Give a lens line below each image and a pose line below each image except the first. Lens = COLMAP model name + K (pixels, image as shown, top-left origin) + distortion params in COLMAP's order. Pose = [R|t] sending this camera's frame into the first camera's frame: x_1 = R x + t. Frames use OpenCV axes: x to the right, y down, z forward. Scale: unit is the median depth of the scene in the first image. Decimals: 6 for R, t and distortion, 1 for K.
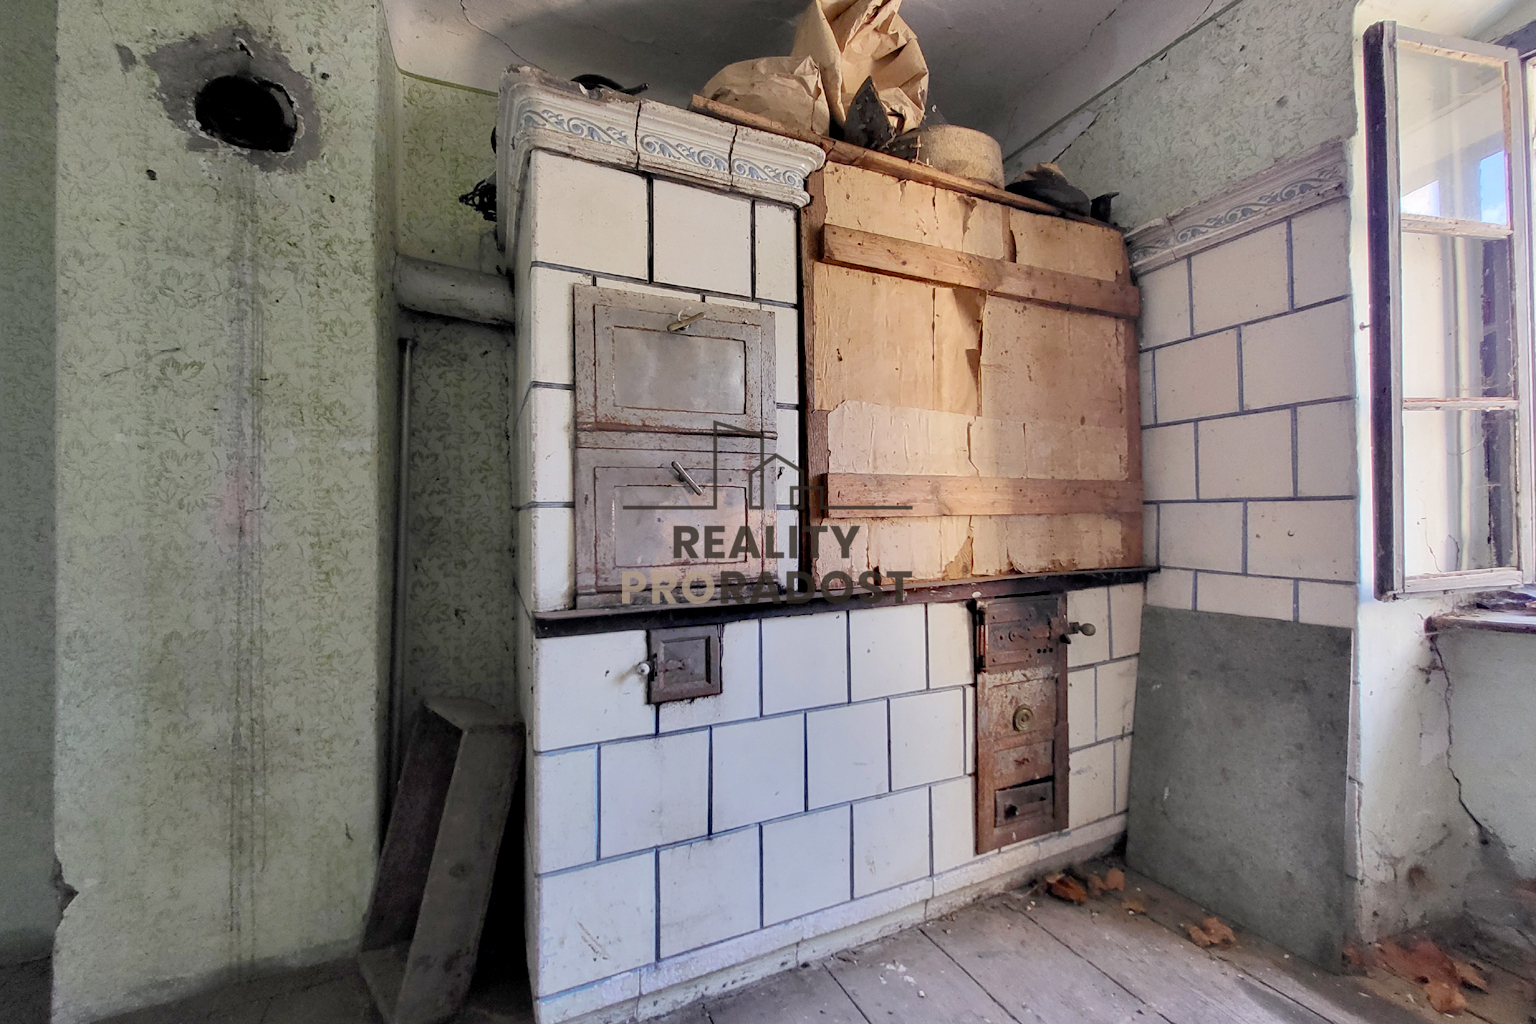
lens RADIAL K [[605.0, 0, 766.7], [0, 605.0, 520.4], [0, 0, 1]] dist [0.003535, -0.000418]
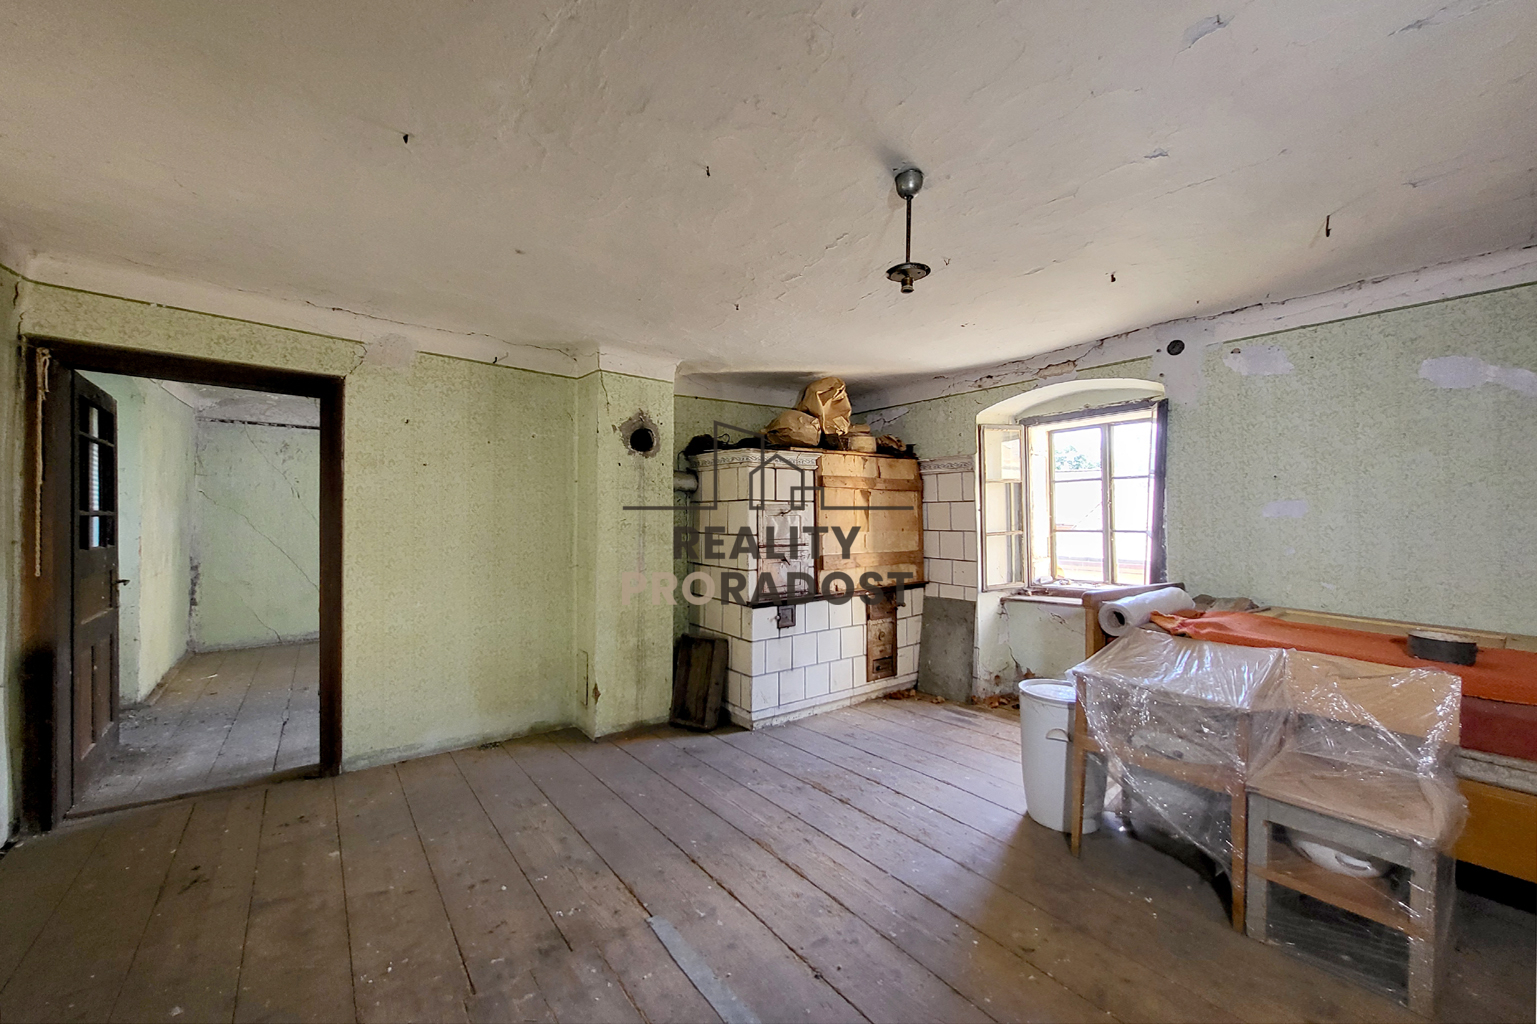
lens RADIAL K [[605.4, 0, 764.6], [0, 605.4, 512.1], [0, 0, 1]] dist [0.003535, -0.000418]
pose [[0.979349, 0.005979, 0.202088, -0.720410], [-0.004005, 0.999940, -0.010174, -0.234354], [-0.202137, 0.009154, 0.979315, -1.738447]]
